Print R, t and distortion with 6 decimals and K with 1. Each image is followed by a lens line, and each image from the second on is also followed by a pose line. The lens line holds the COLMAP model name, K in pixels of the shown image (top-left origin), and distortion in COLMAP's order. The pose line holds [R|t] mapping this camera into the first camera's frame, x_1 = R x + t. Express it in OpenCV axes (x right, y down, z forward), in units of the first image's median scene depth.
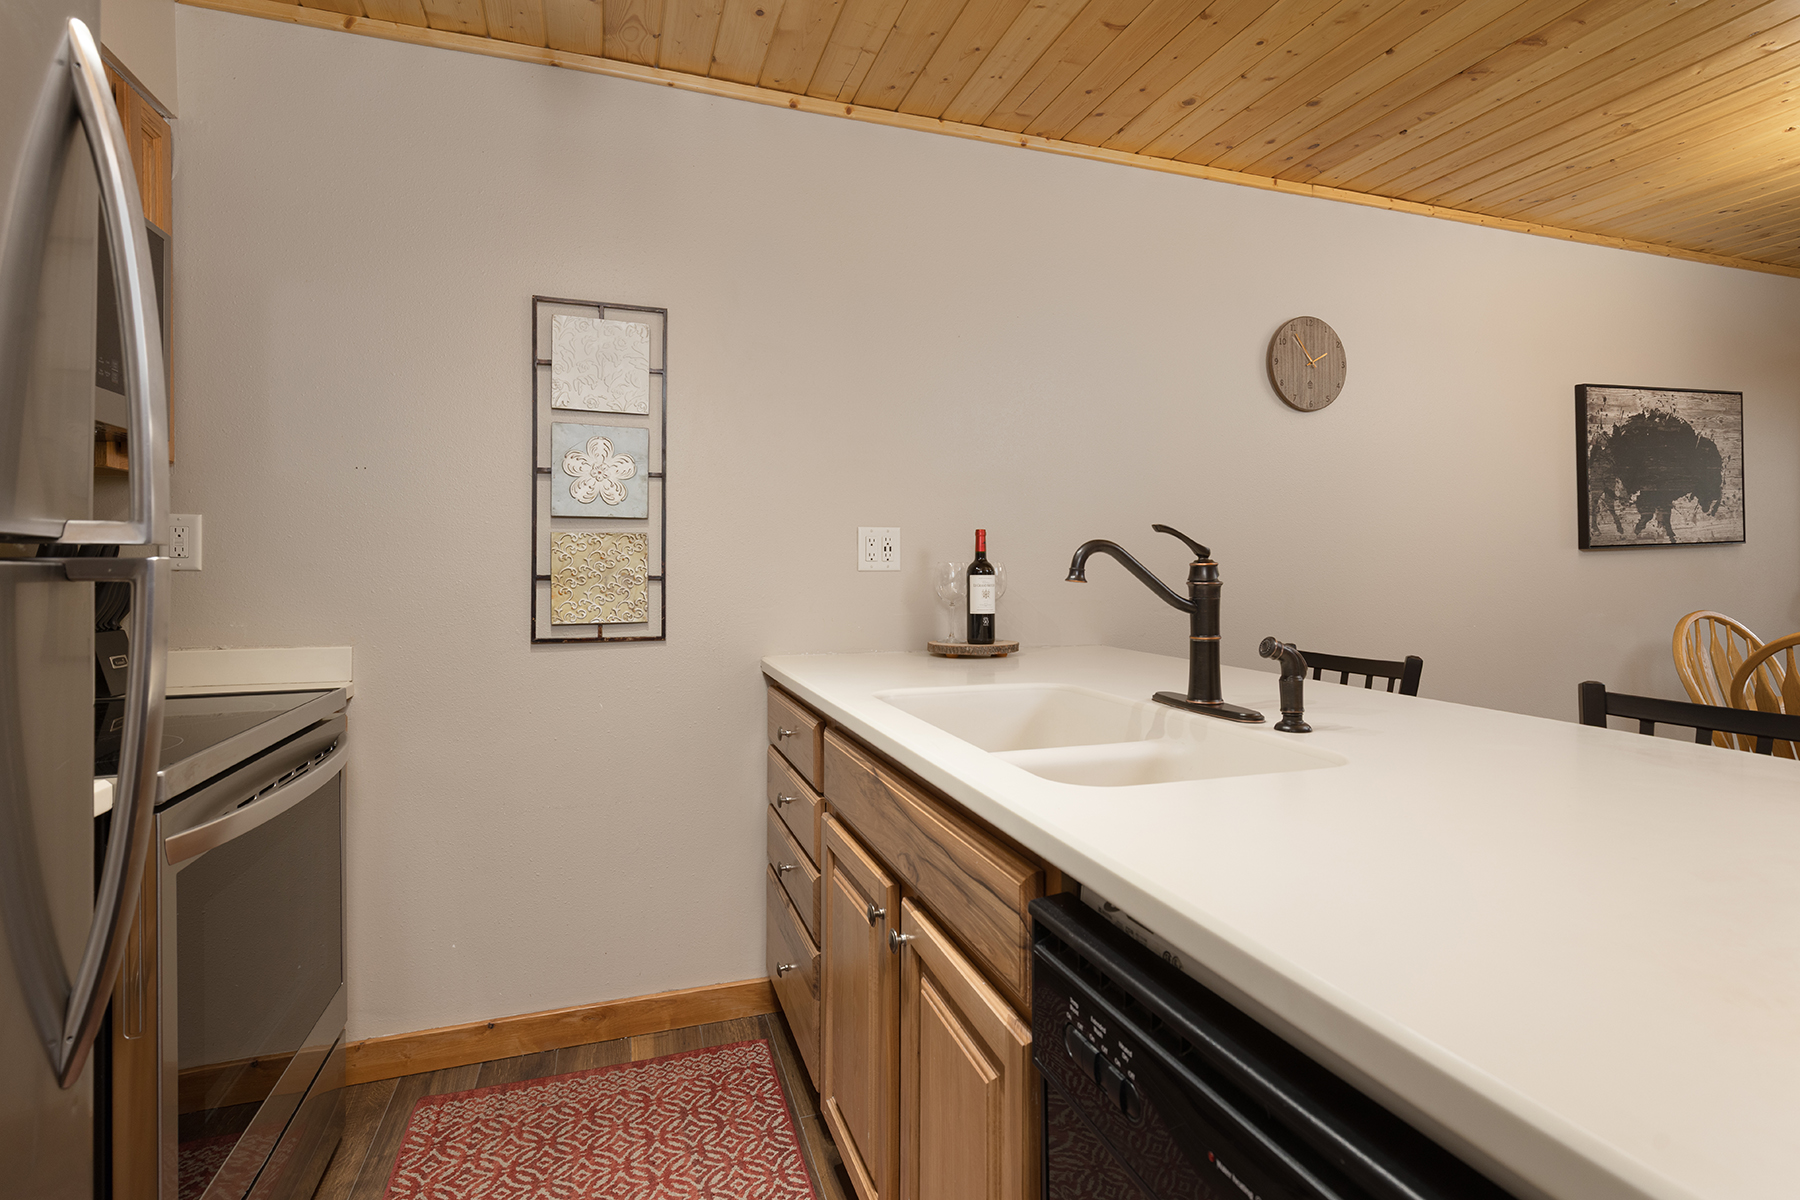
lens RADIAL K [[938.1, 0, 898.4], [0, 938.1, 579.7], [0, 0, 1]] dist [0.002108, 0.002333]
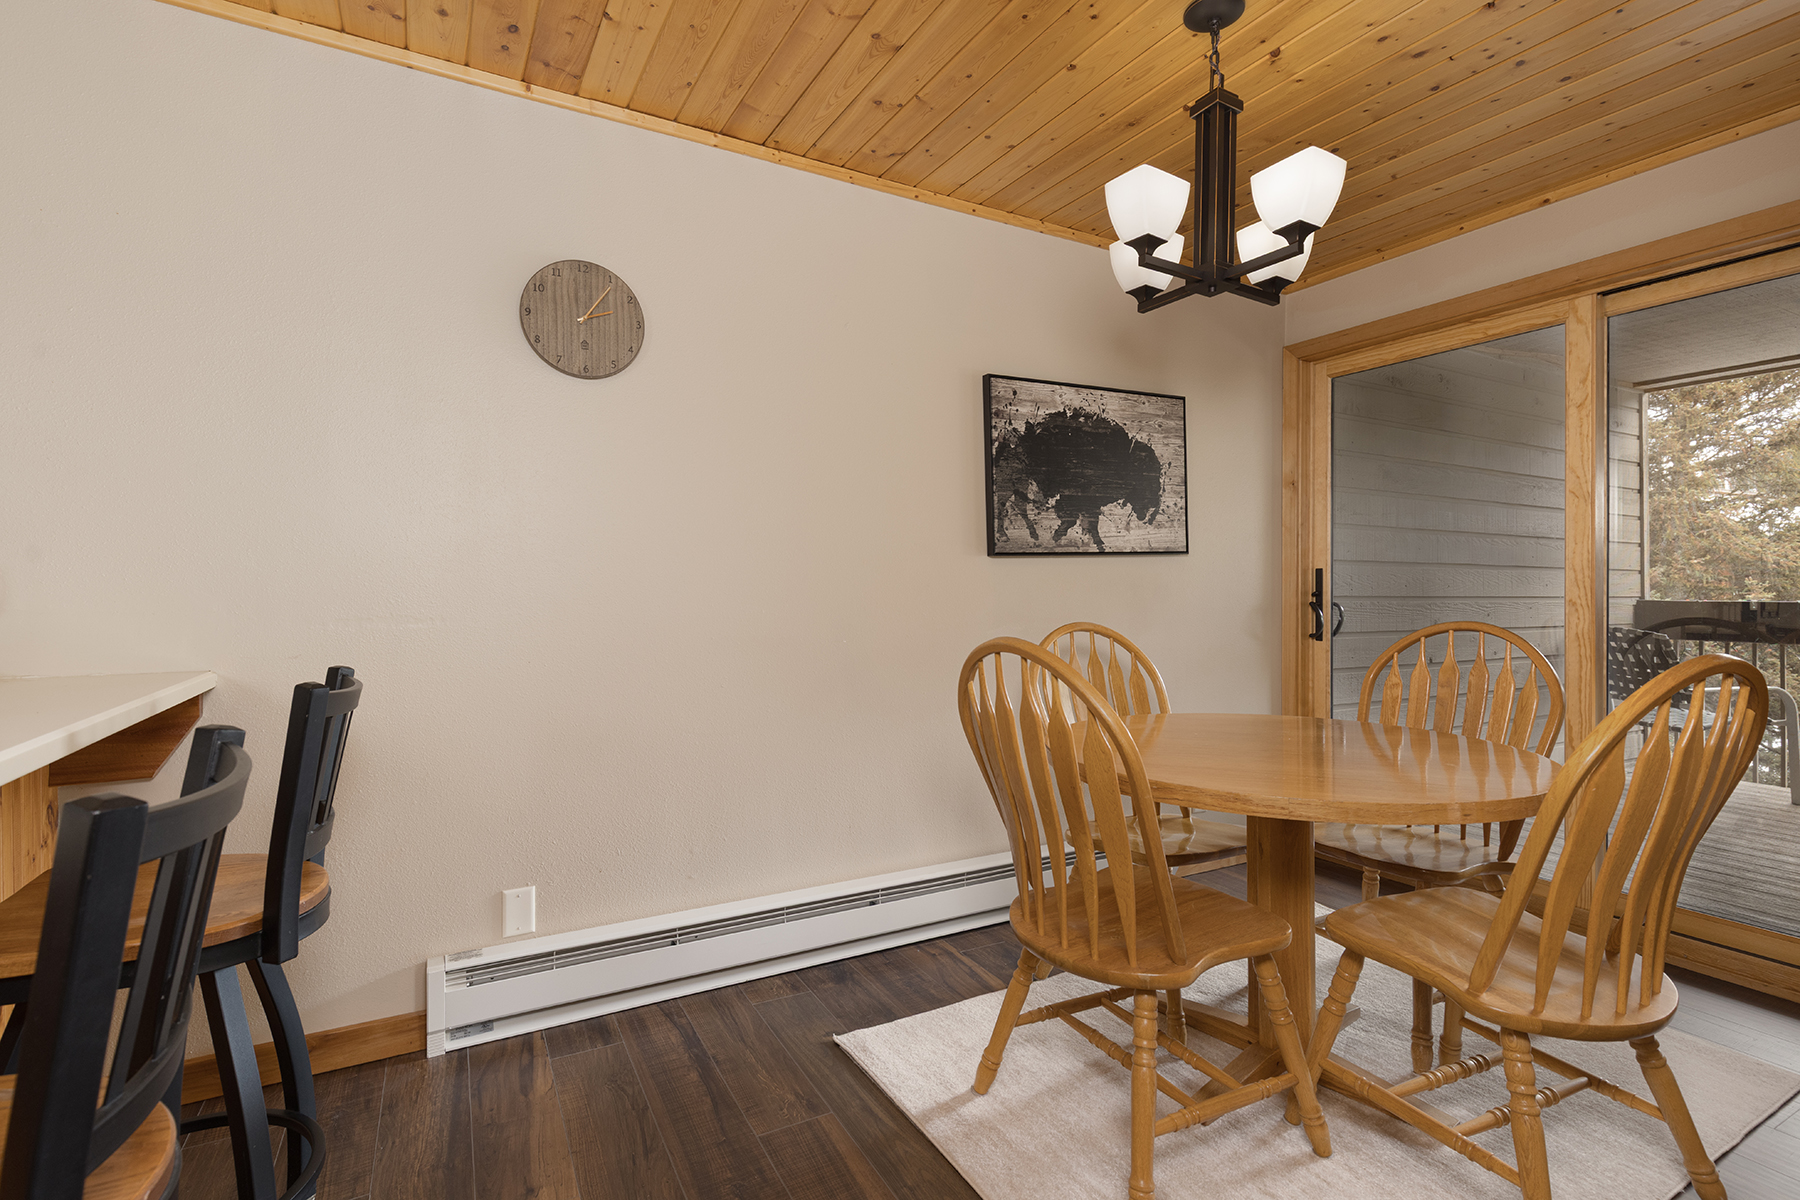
lens RADIAL K [[853.0, 0, 968.2], [0, 853.0, 599.1], [0, 0, 1]] dist [0.008209, -0.001950]
pose [[0.985674, 0.006472, 0.168538, 0.555680], [-0.007232, 0.999966, 0.003898, 0.006159], [-0.168507, -0.005061, 0.985687, 0.182382]]
